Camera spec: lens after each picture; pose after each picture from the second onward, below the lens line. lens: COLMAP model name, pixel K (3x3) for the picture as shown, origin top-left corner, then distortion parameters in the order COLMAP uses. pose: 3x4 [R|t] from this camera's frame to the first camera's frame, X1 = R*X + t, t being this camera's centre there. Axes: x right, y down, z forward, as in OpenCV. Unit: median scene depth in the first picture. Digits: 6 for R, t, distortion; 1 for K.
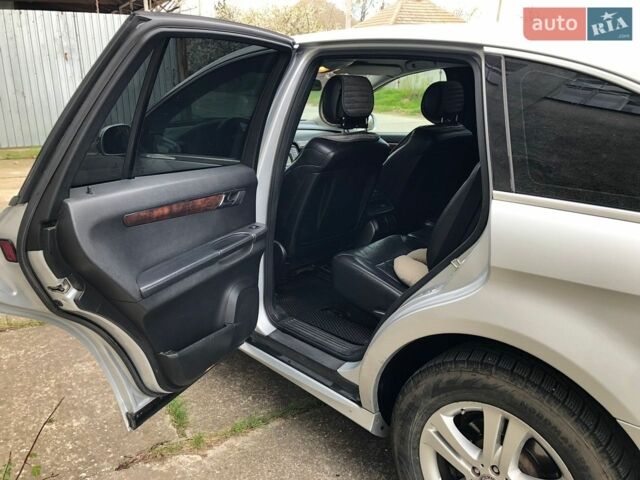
lens RADIAL K [[524.8, 0, 315.7], [0, 524.8, 240.4], [0, 0, 1]] dist [0.018368, -0.000199]
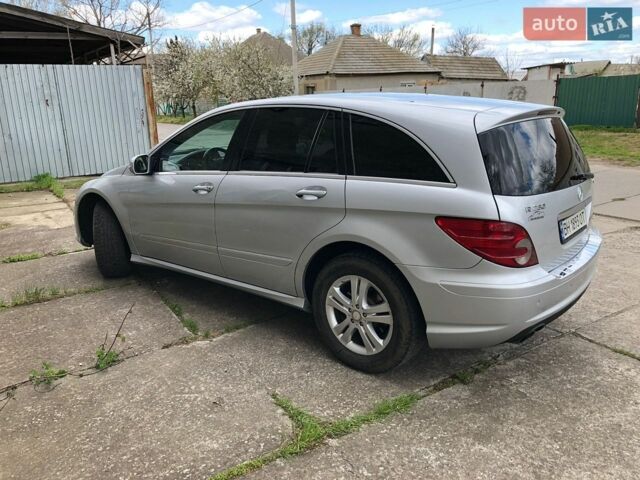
lens RADIAL K [[524.8, 0, 322.8], [0, 524.8, 240.4], [0, 0, 1]] dist [0.018368, -0.000199]
pose [[0.994500, -0.058114, 0.087132, 0.018656], [0.062367, 0.996951, -0.046903, 0.153144], [-0.084141, 0.052080, 0.995092, -0.649137]]
